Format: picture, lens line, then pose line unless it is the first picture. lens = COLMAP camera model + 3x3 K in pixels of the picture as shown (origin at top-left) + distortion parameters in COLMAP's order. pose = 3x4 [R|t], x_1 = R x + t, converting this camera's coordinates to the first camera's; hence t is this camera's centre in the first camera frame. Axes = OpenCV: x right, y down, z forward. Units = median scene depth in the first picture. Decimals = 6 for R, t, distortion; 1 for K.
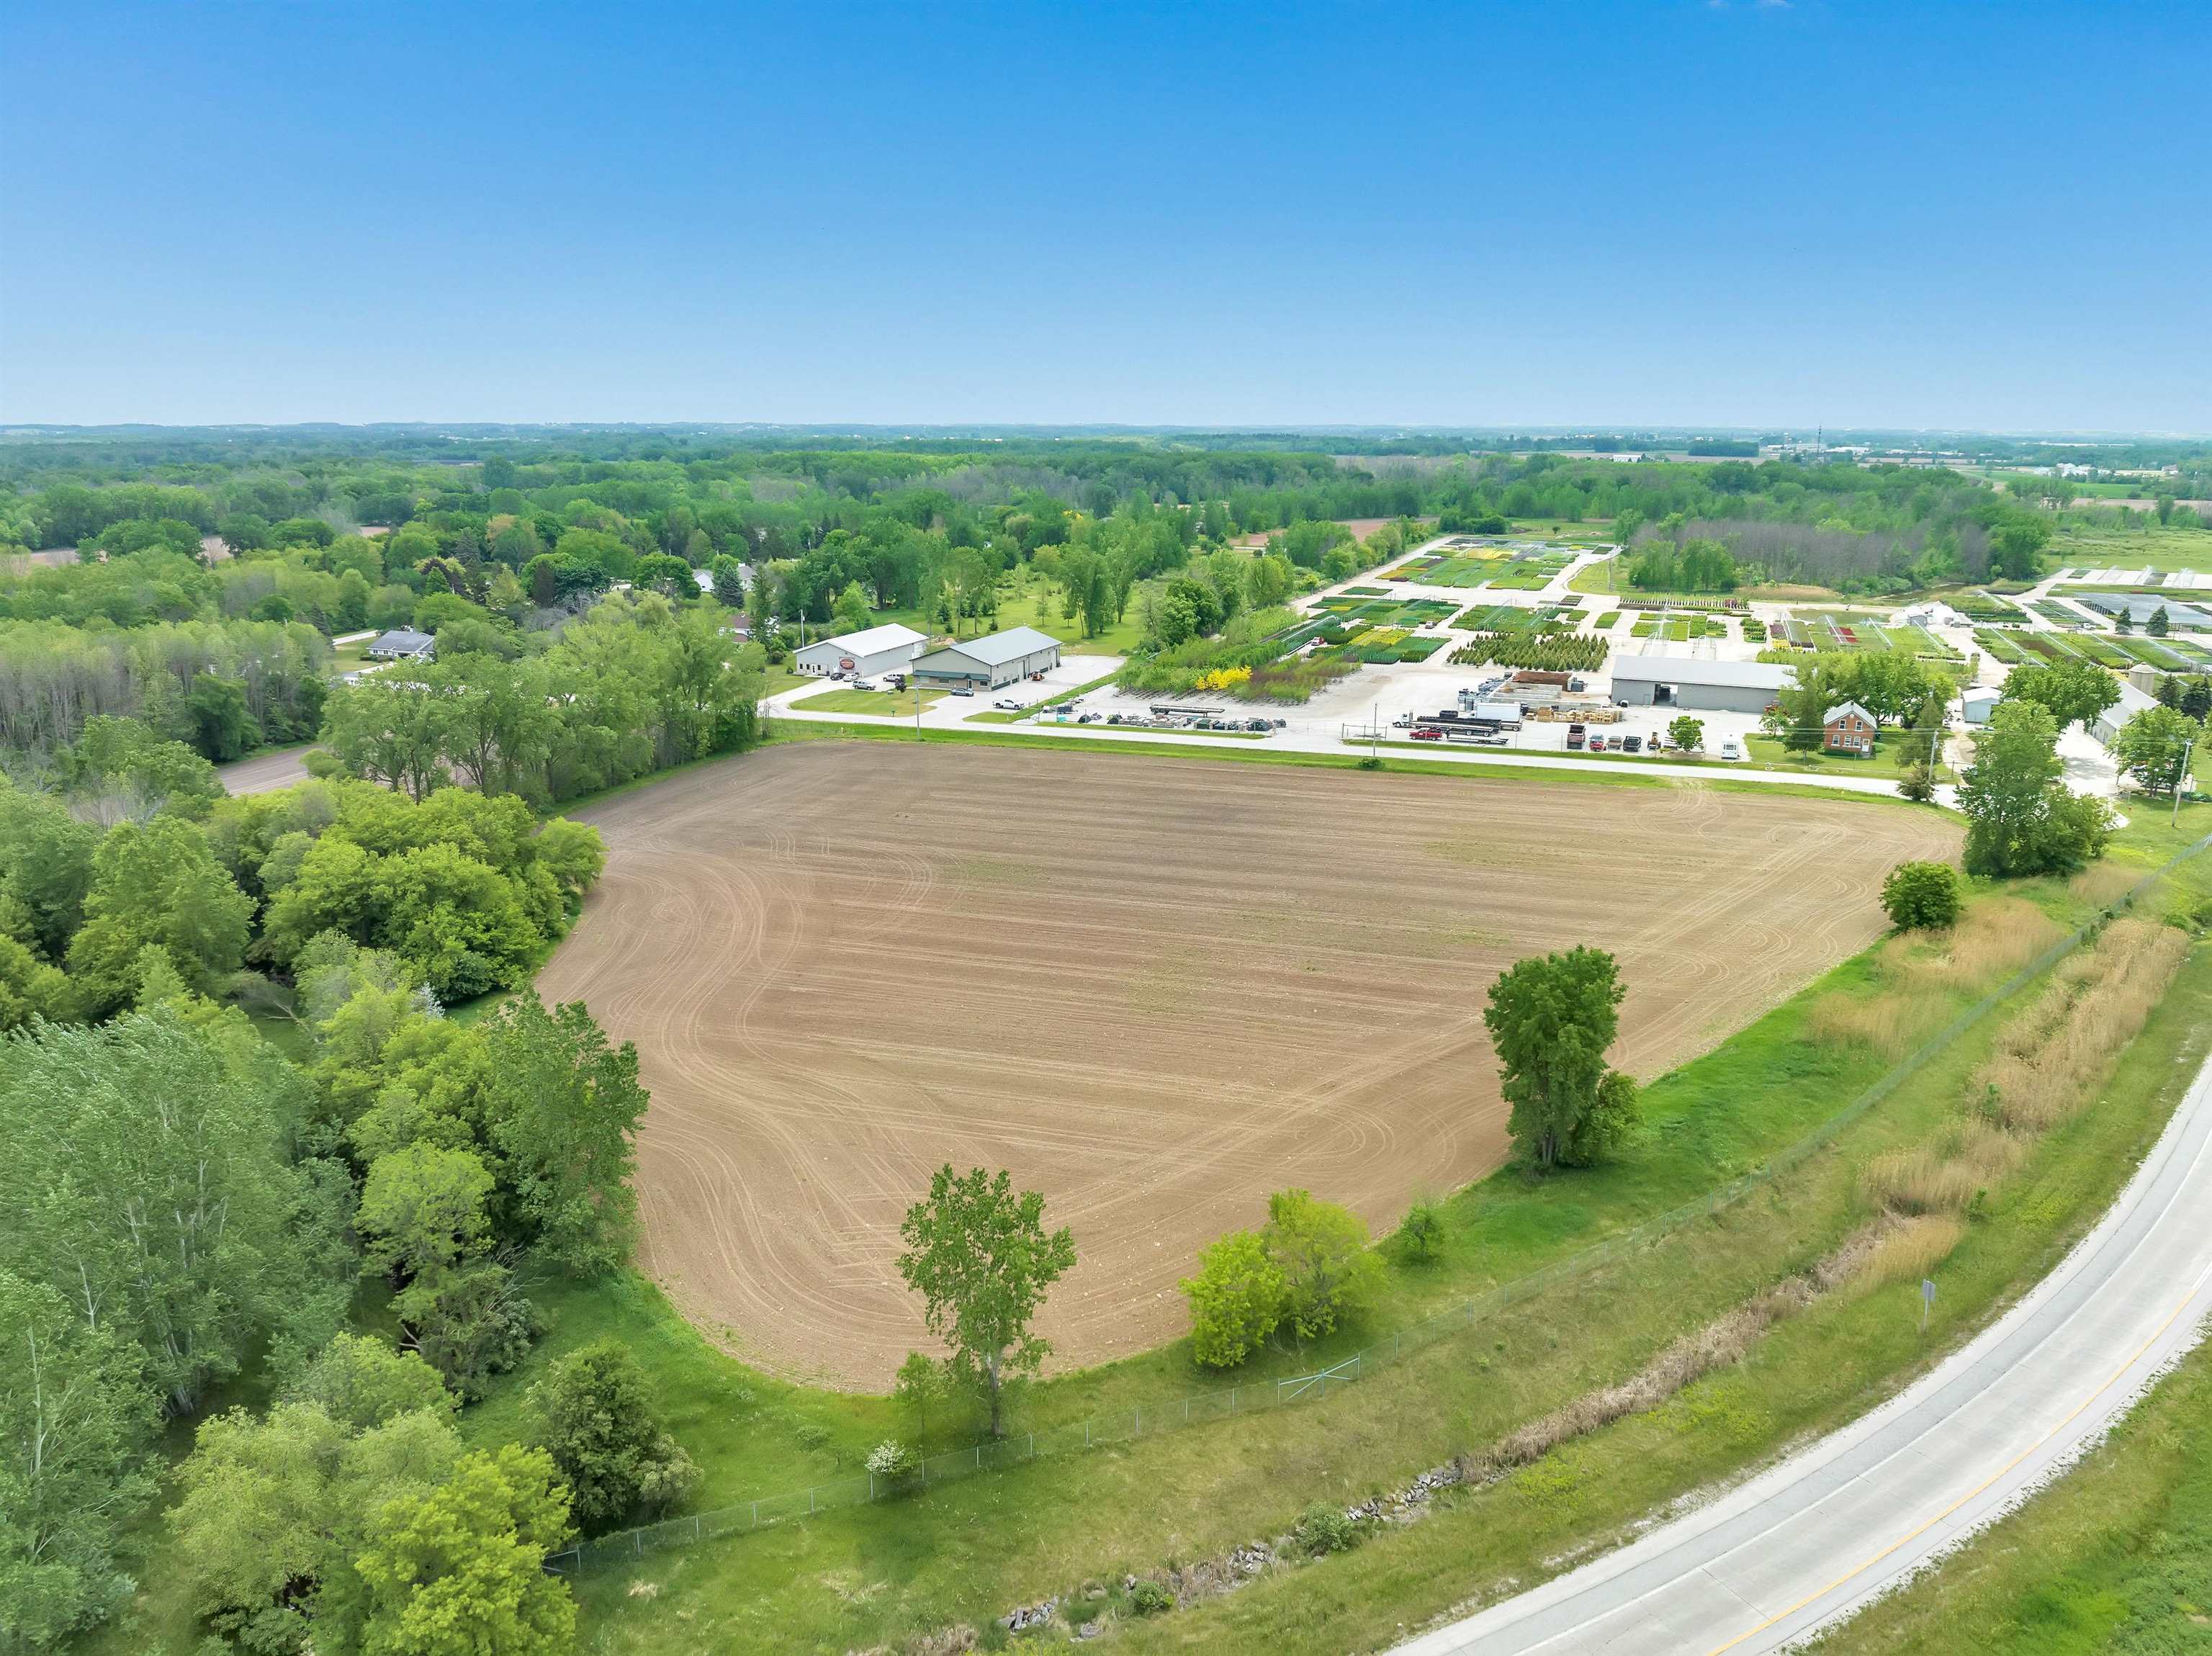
lens RADIAL K [[1561.2, 0, 1106.0], [0, 1561.2, 828.0], [0, 0, 1]] dist [-0.037366, 0.000834]
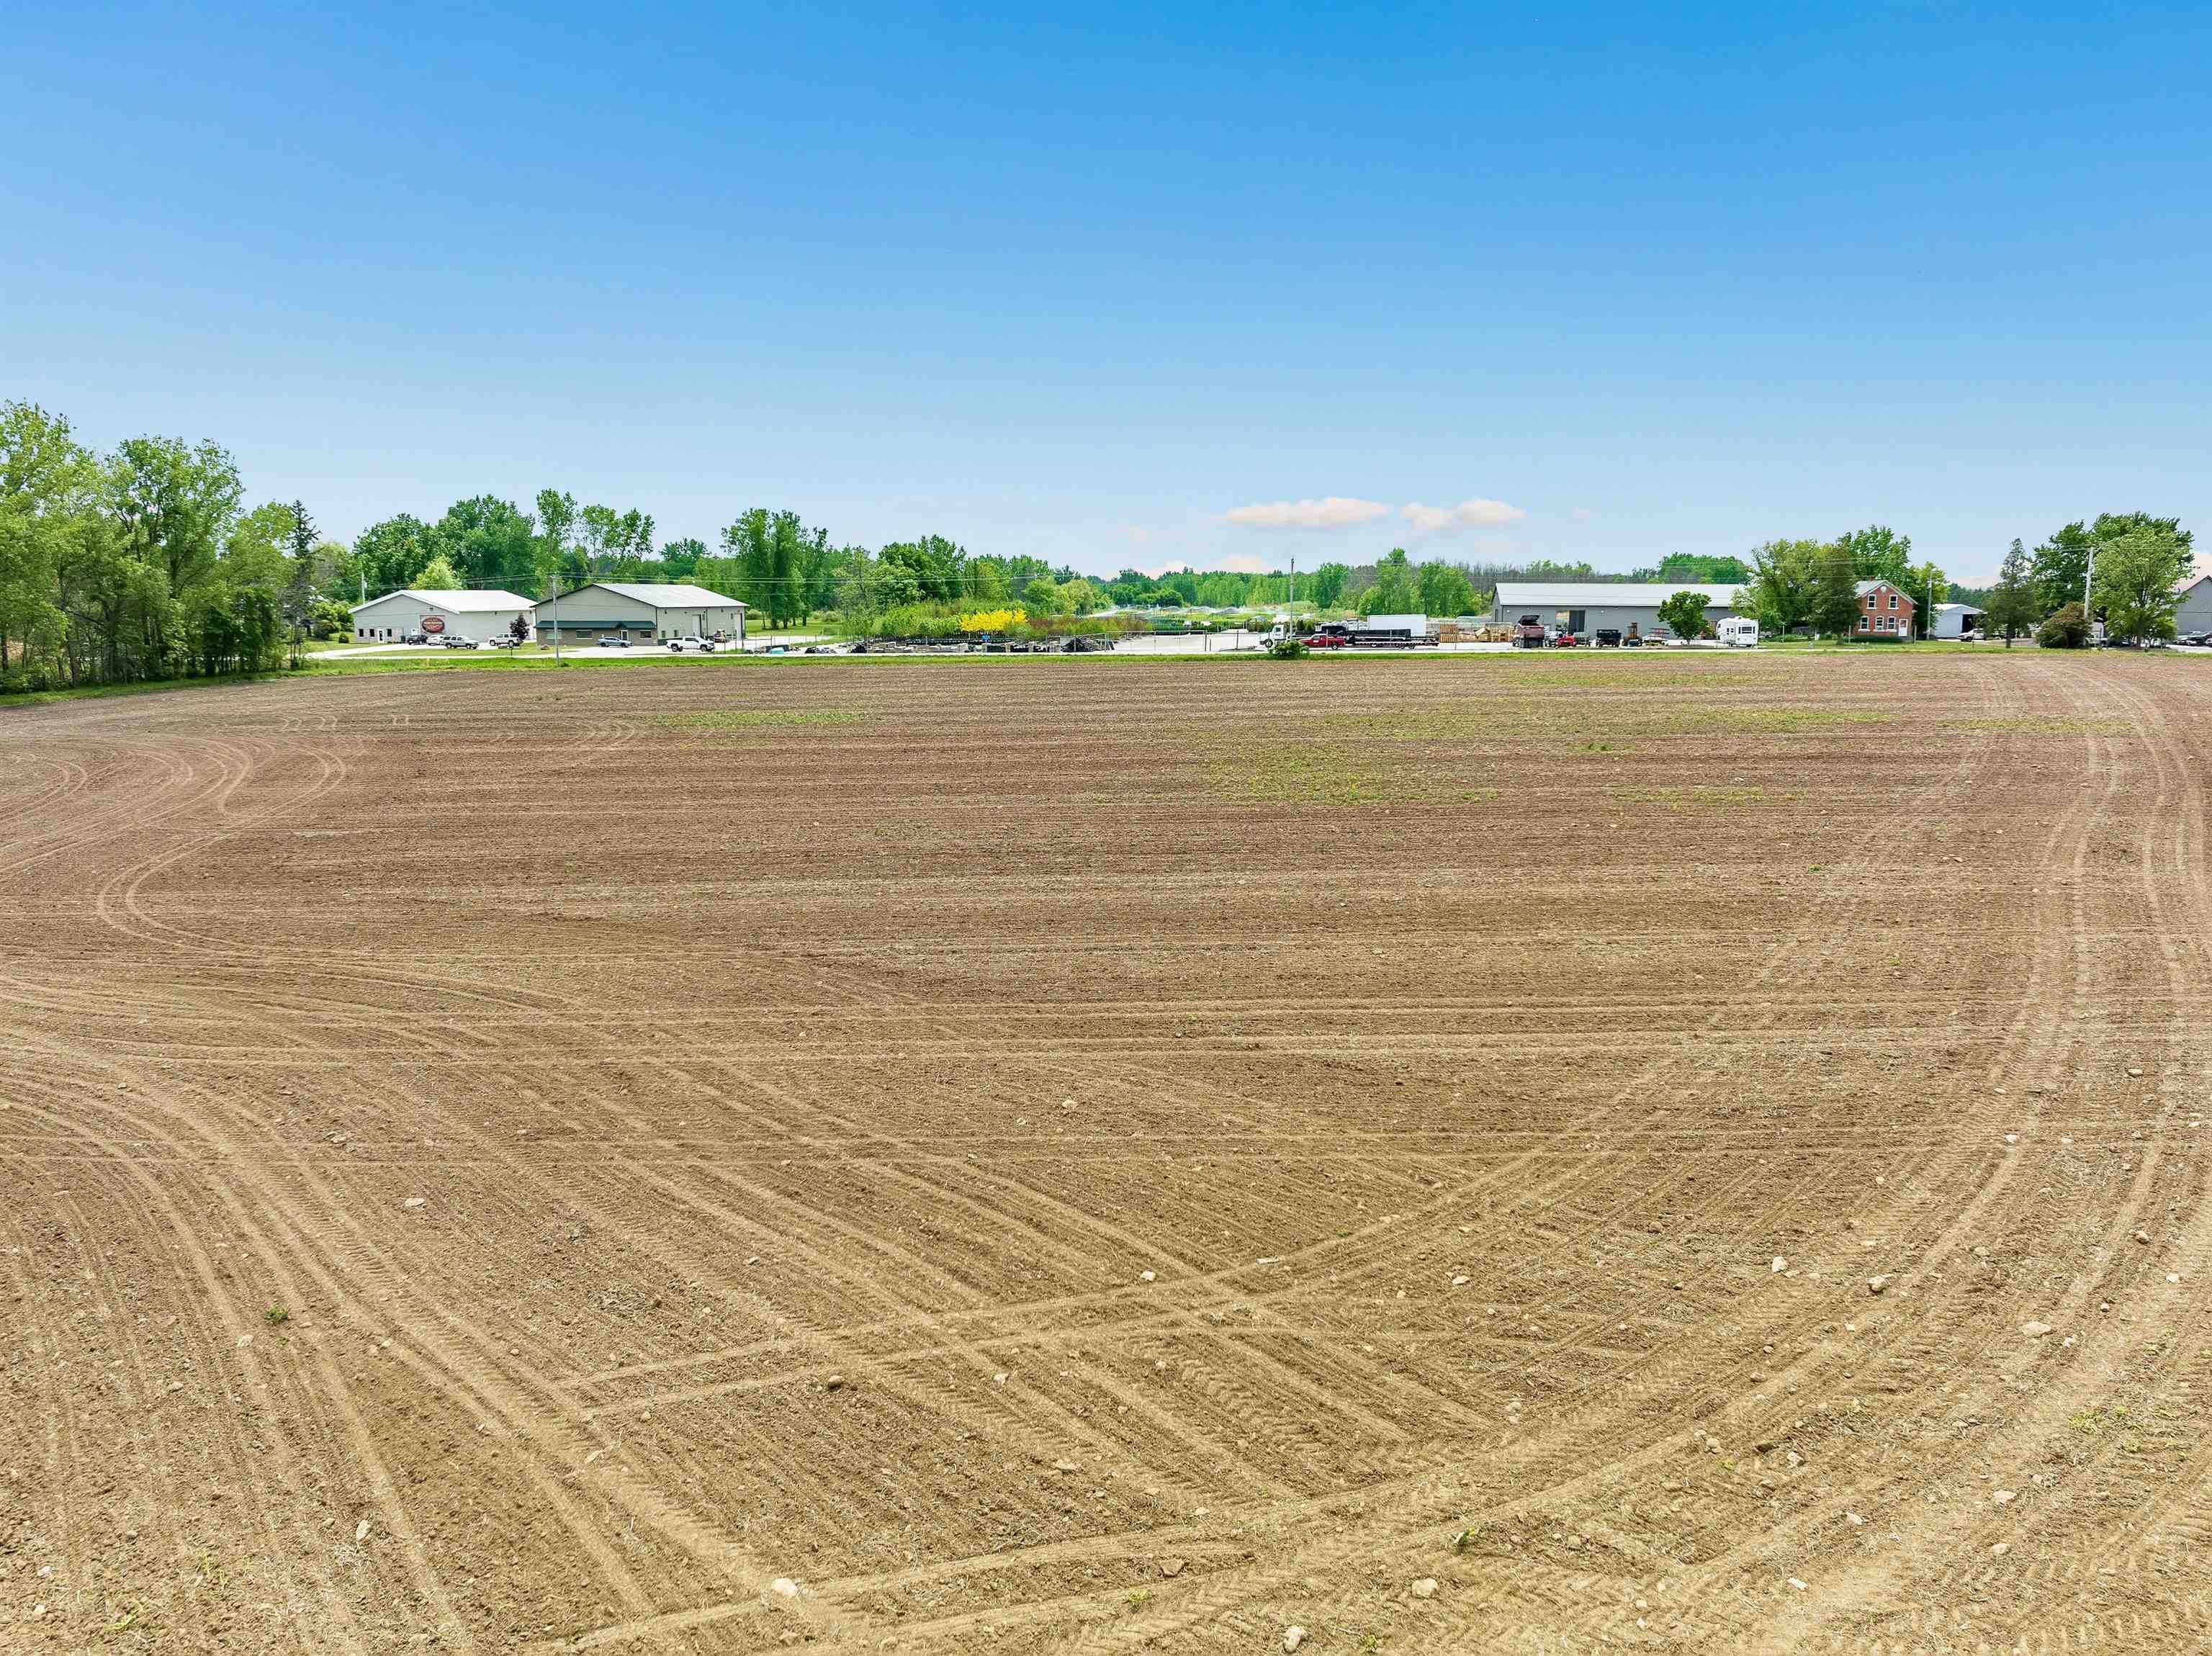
lens RADIAL K [[1561.2, 0, 1106.0], [0, 1561.2, 828.0], [0, 0, 1]] dist [-0.037366, 0.000834]
pose [[0.968284, -0.035996, 0.247244, -0.052248], [0.062008, 0.993229, -0.098239, 0.068429], [-0.242033, 0.110455, 0.963960, 0.288570]]
